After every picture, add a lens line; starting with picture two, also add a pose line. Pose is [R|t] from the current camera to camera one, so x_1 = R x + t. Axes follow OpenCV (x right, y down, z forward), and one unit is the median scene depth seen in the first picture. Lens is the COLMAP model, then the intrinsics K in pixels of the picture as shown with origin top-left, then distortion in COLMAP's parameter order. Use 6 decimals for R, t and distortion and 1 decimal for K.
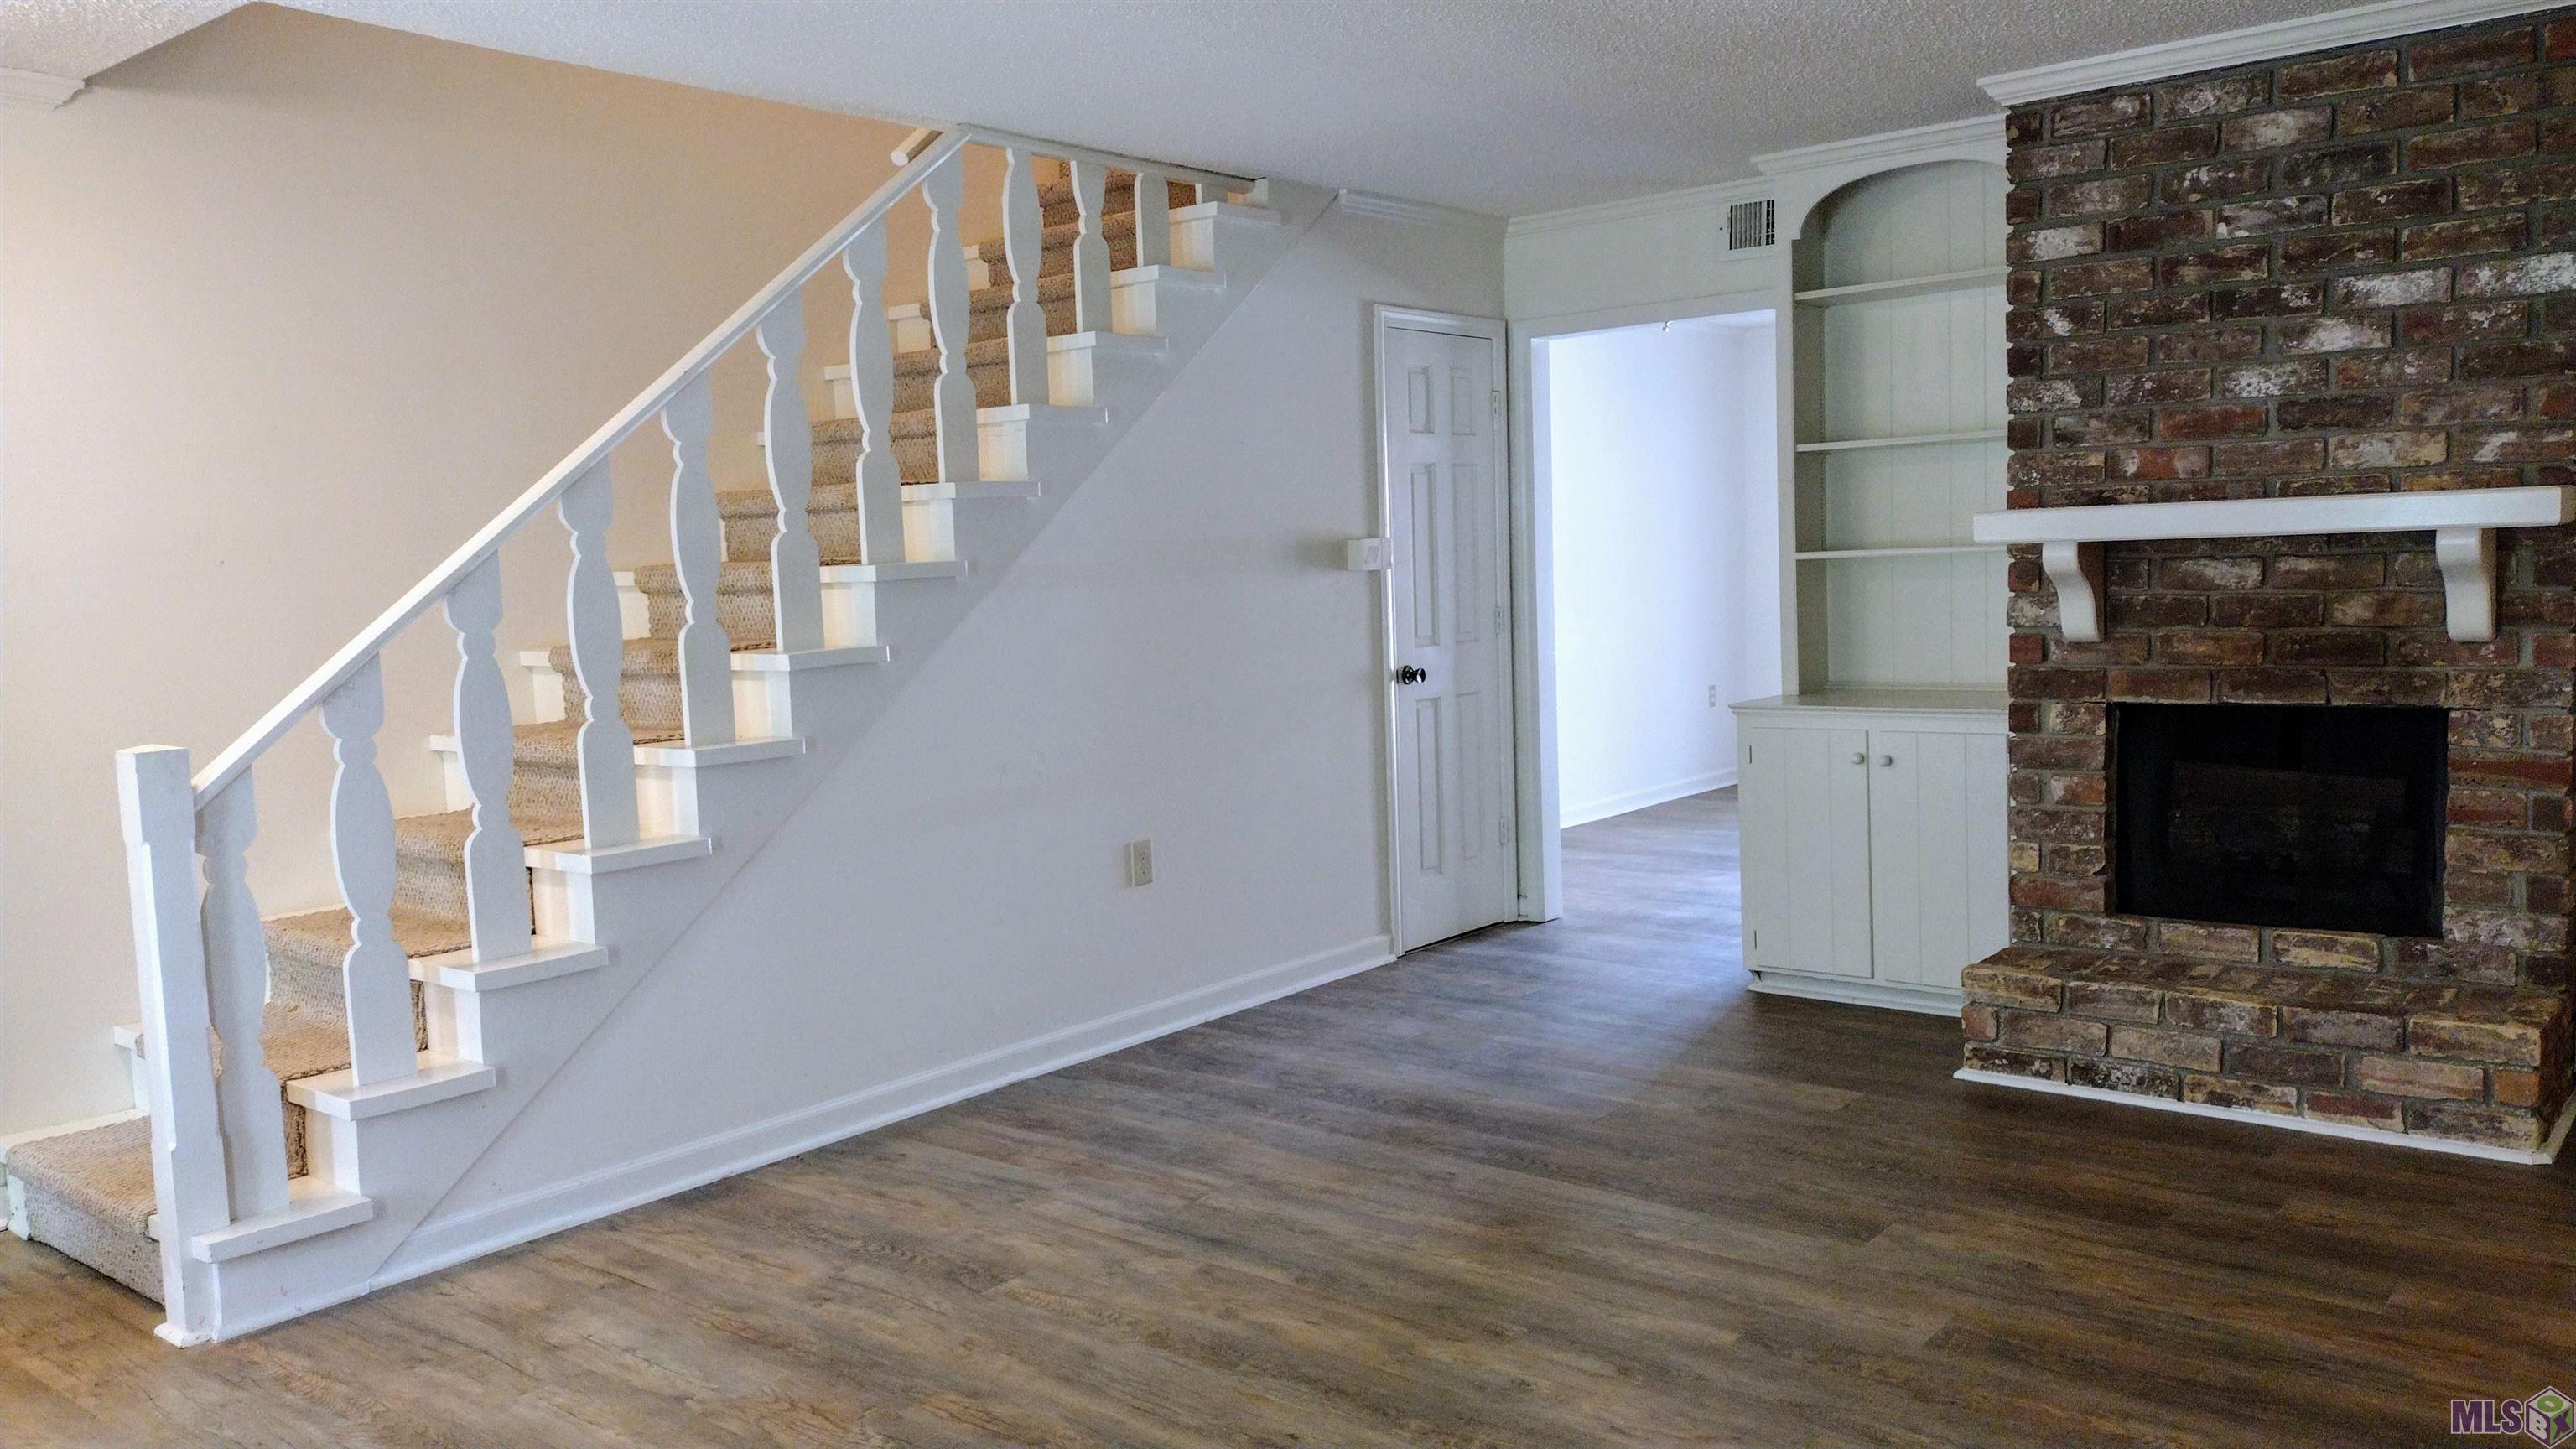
lens RADIAL K [[1916.5, 0, 1294.8], [0, 1916.5, 732.5], [0, 0, 1]] dist [0.043454, -0.073245]
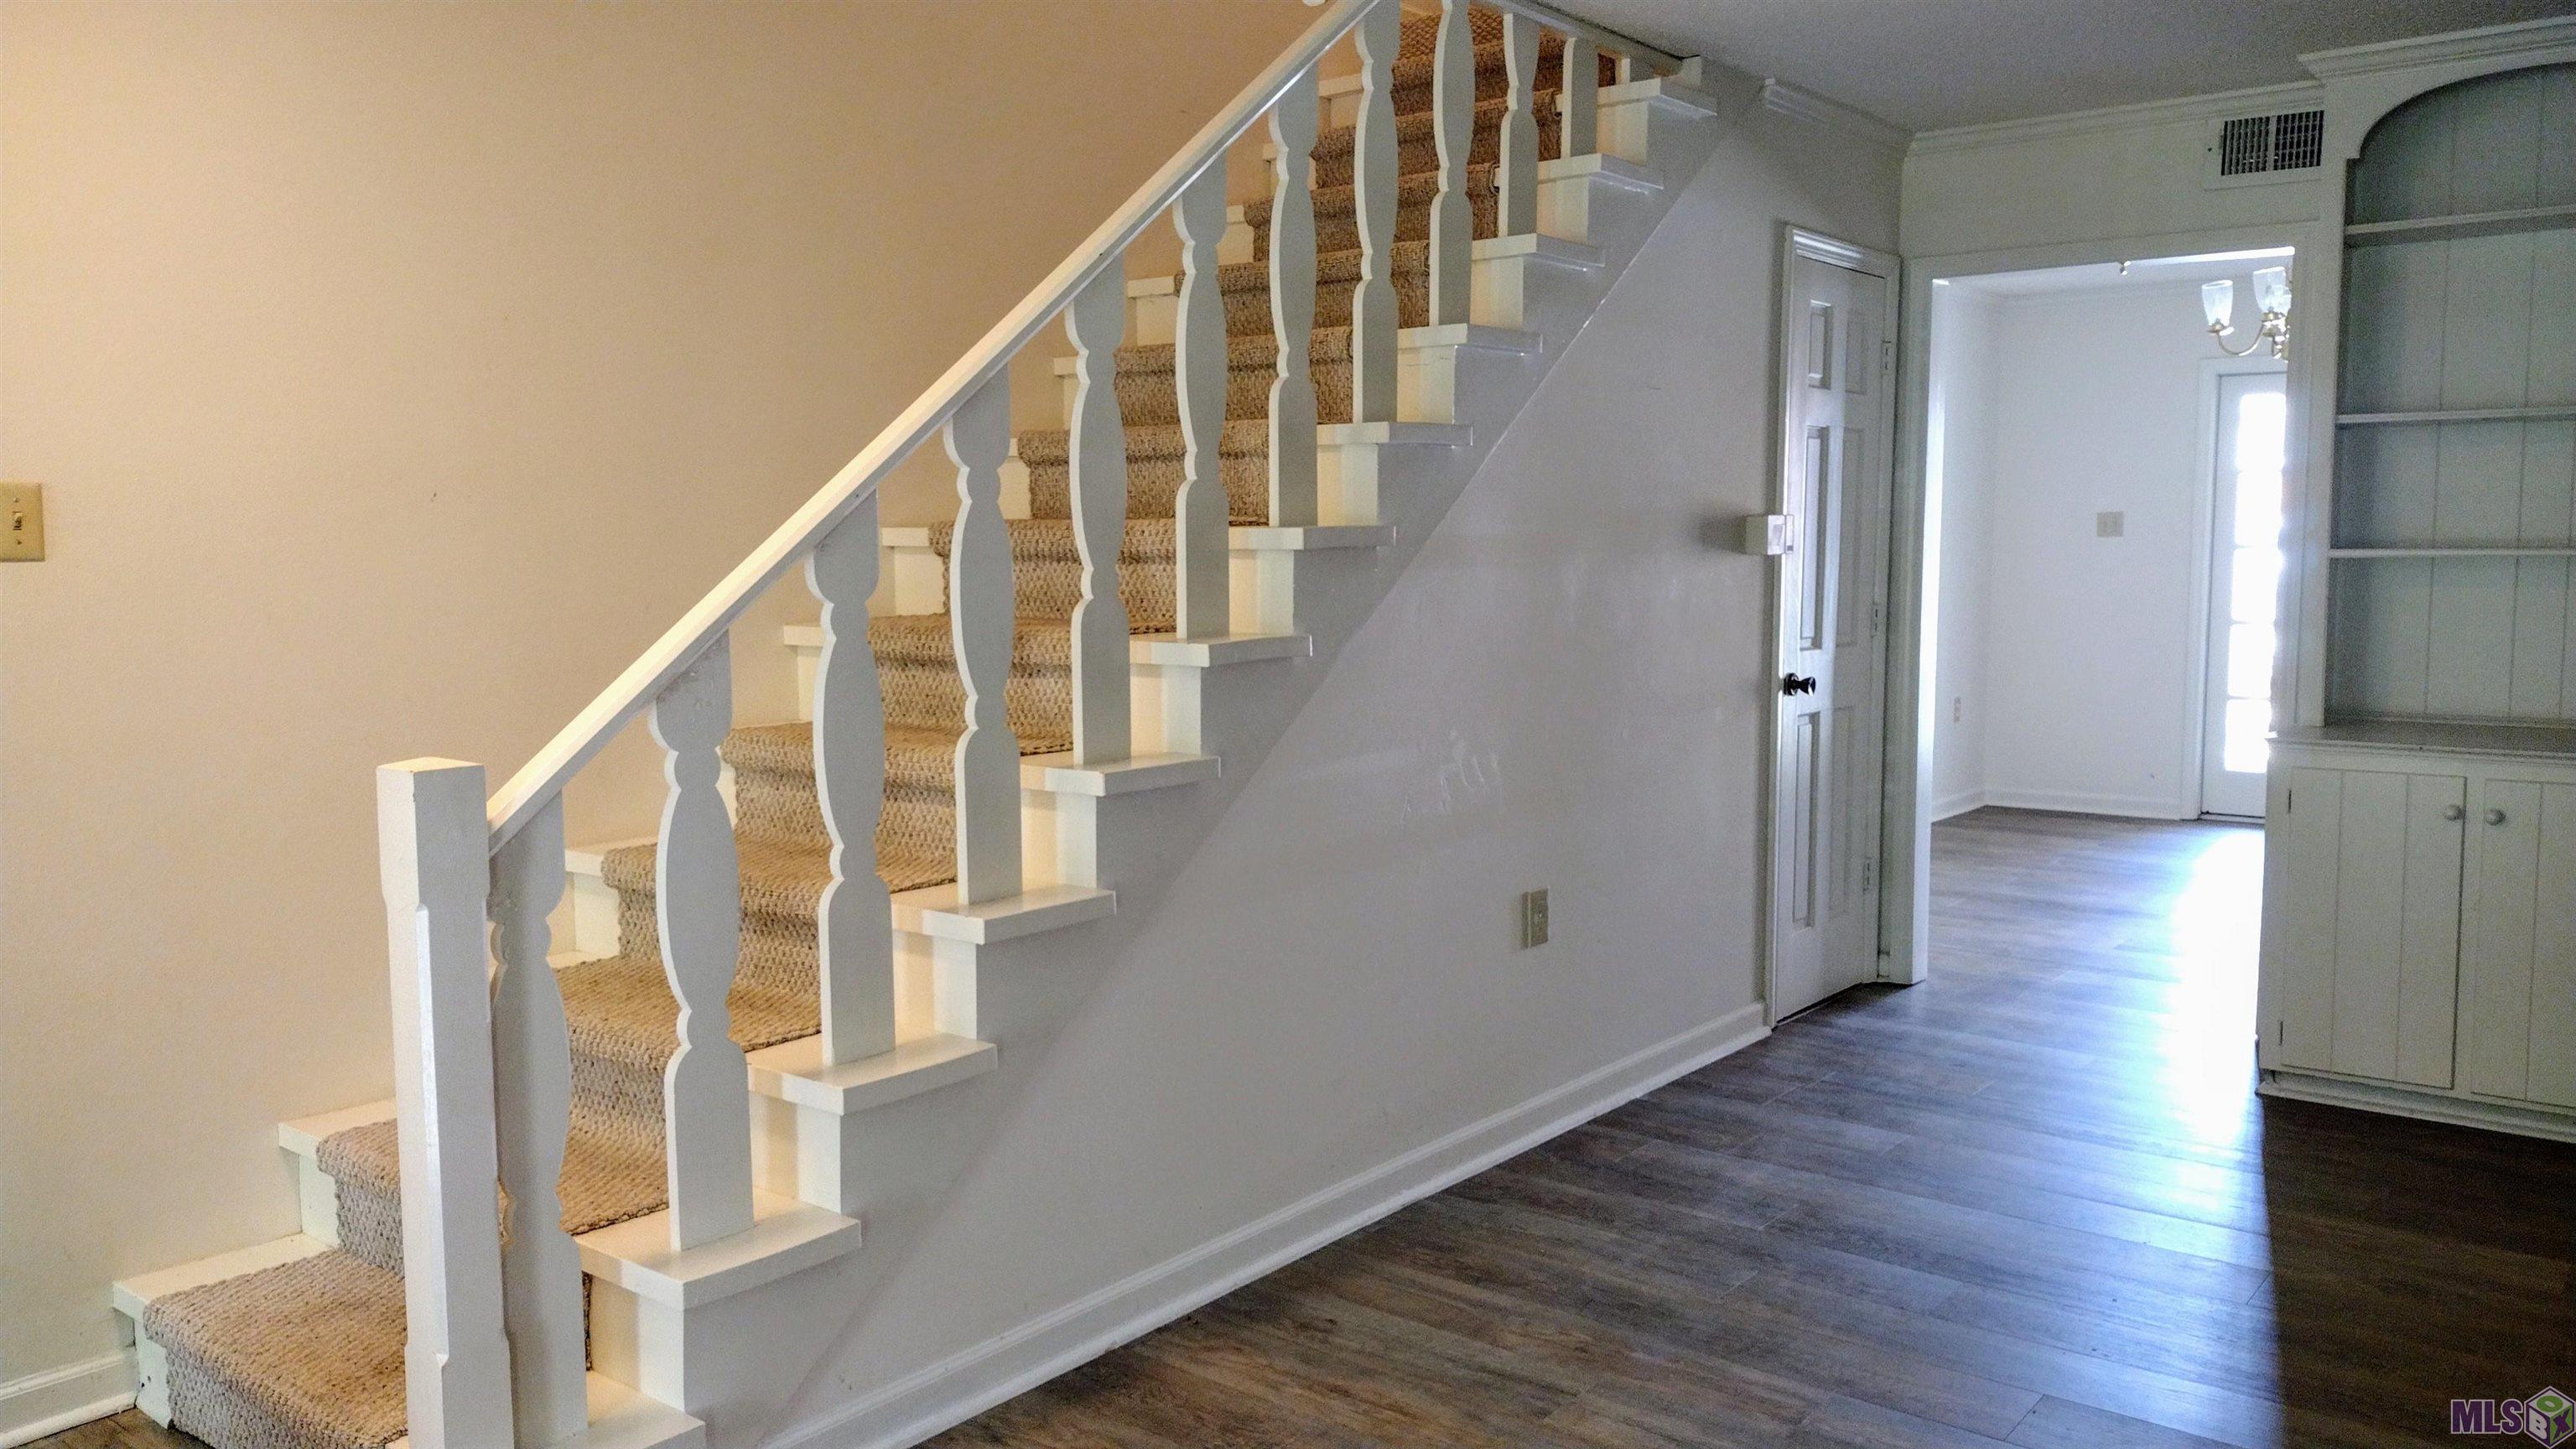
lens RADIAL K [[1916.5, 0, 1261.3], [0, 1916.5, 720.0], [0, 0, 1]] dist [0.043454, -0.073245]
pose [[0.999494, 0.031073, 0.006832, -0.210250], [-0.031093, 0.999513, 0.002721, -0.012021], [-0.006744, -0.002932, 0.999973, 0.222409]]
